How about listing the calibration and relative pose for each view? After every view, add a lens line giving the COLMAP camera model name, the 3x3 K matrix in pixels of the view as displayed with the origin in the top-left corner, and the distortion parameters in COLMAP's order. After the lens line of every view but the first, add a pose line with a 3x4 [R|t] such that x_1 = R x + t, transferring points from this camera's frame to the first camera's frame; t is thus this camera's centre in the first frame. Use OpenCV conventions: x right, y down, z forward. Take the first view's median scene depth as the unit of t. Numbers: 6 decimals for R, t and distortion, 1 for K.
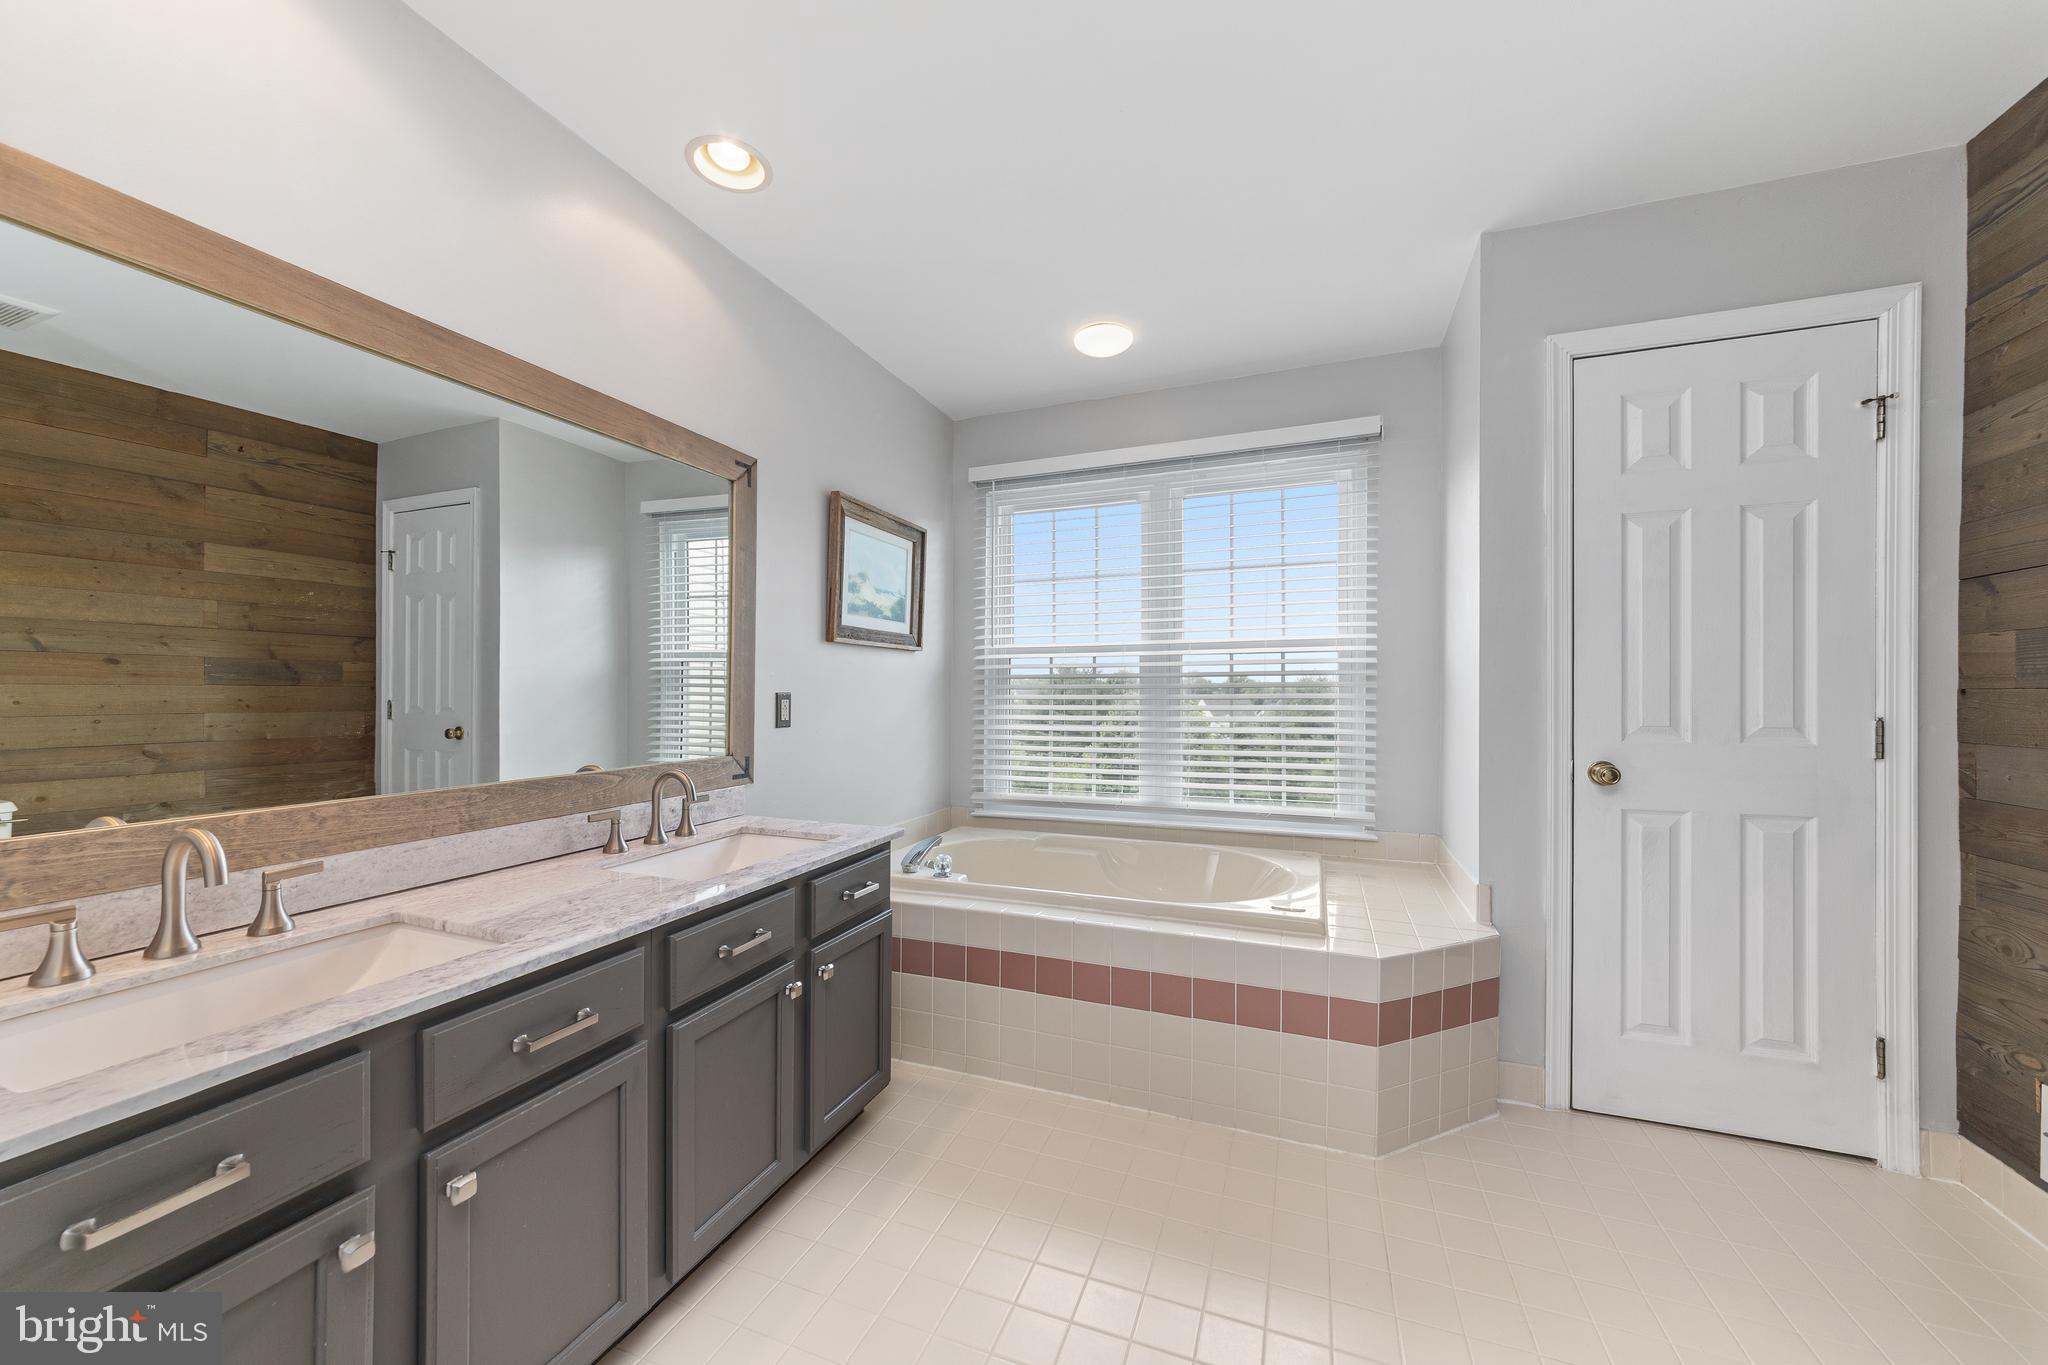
lens RADIAL K [[739.0, 0, 1018.2], [0, 739.0, 697.4], [0, 0, 1]] dist [-0.010796, 0.002729]
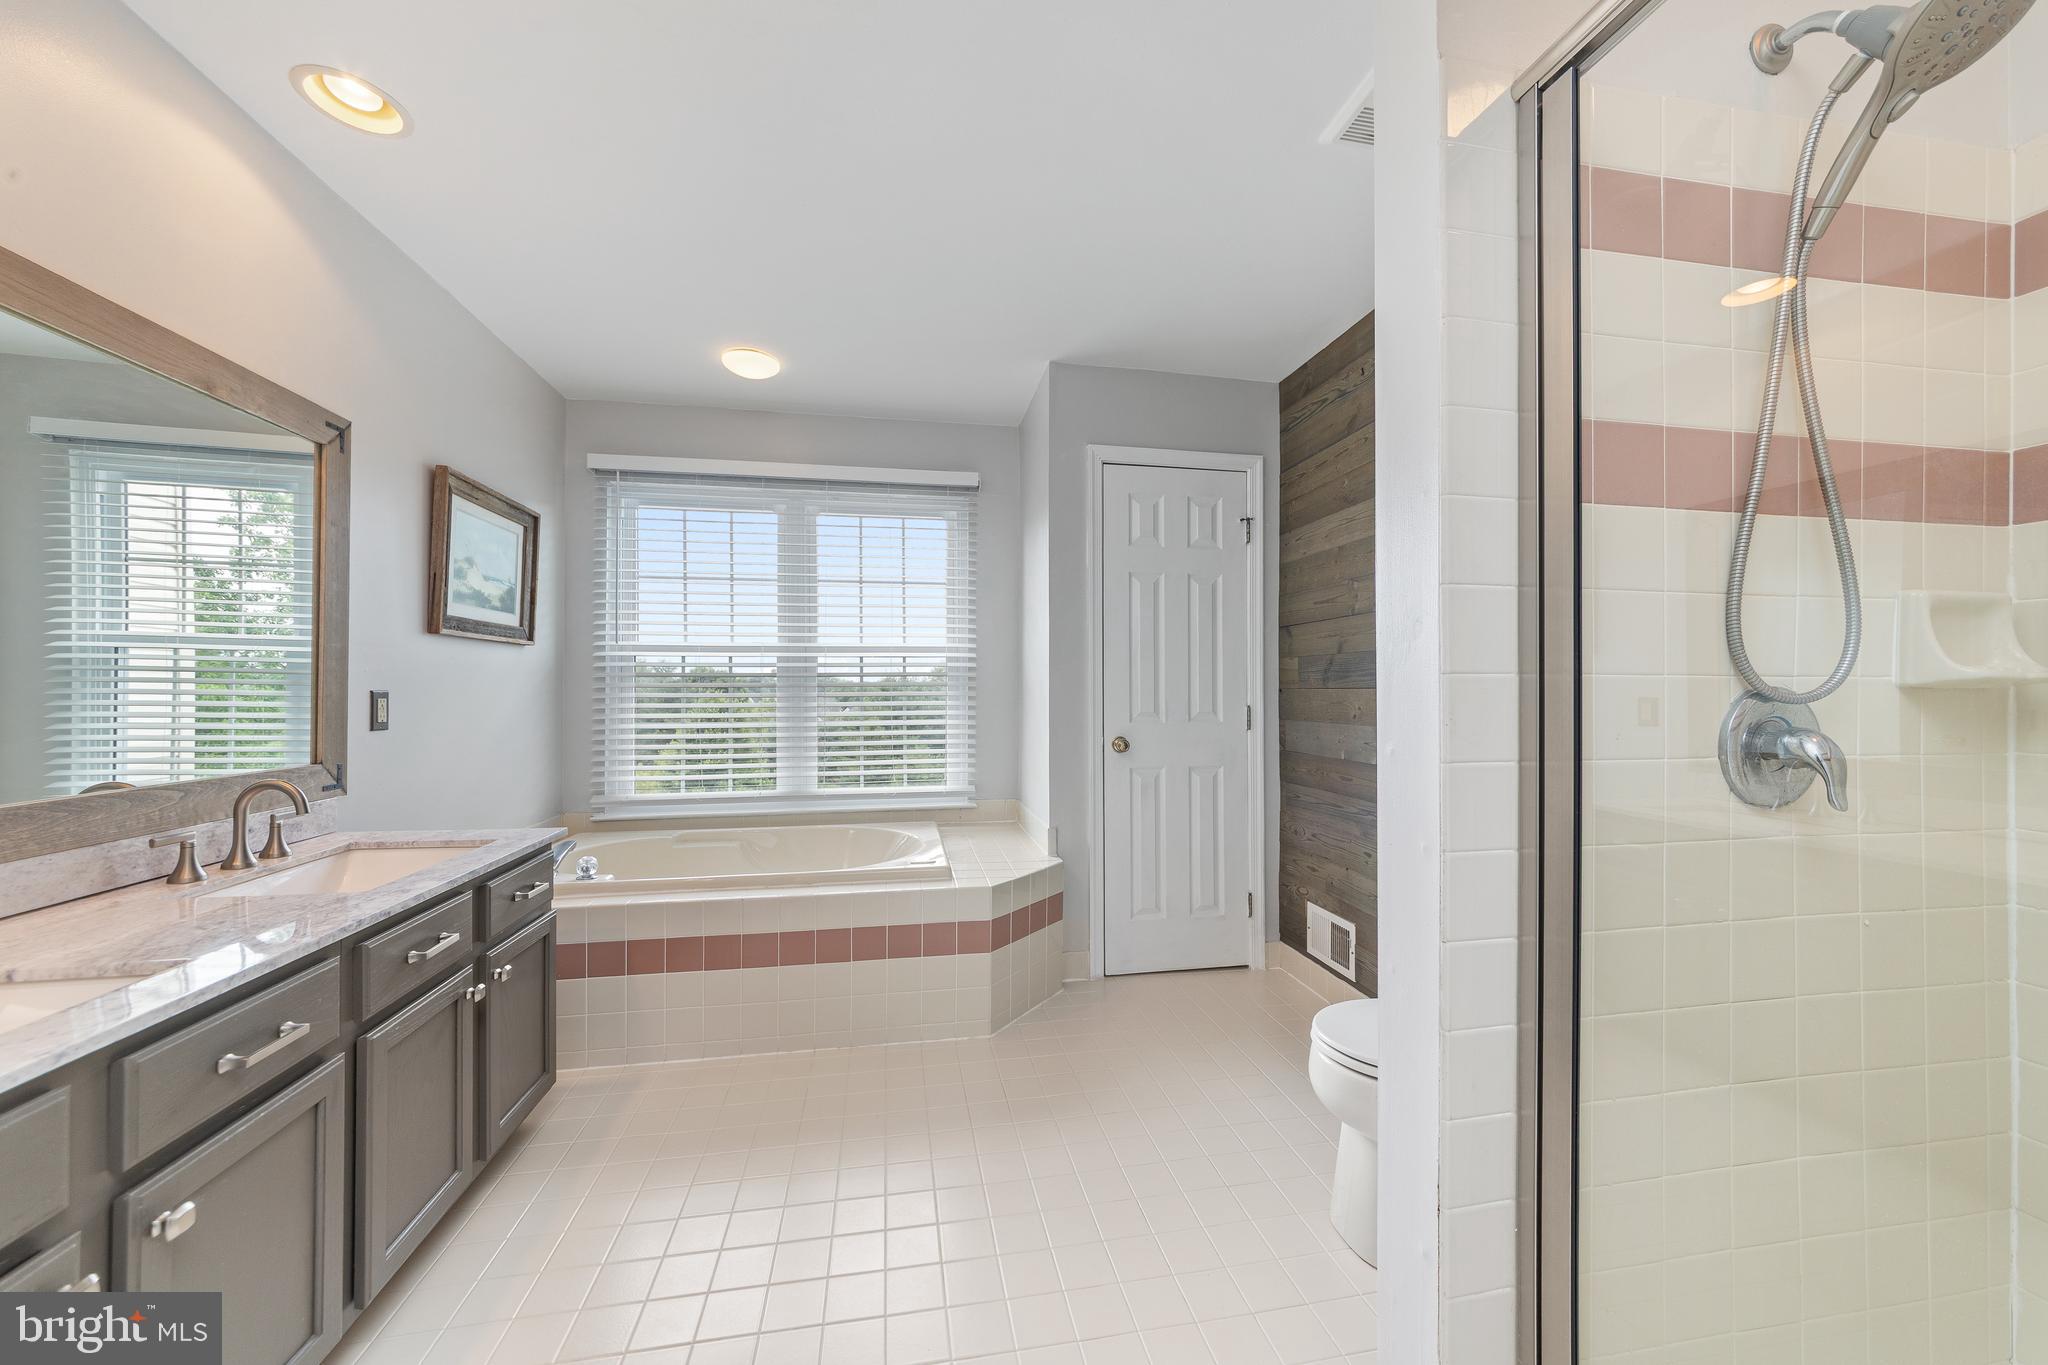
lens RADIAL K [[739.0, 0, 1018.7], [0, 739.0, 685.5], [0, 0, 1]] dist [-0.010796, 0.002729]
pose [[0.854669, 0.004230, 0.519156, -0.159131], [0.002541, 0.999921, -0.012331, 0.000860], [-0.519167, 0.011858, 0.854591, -0.176279]]
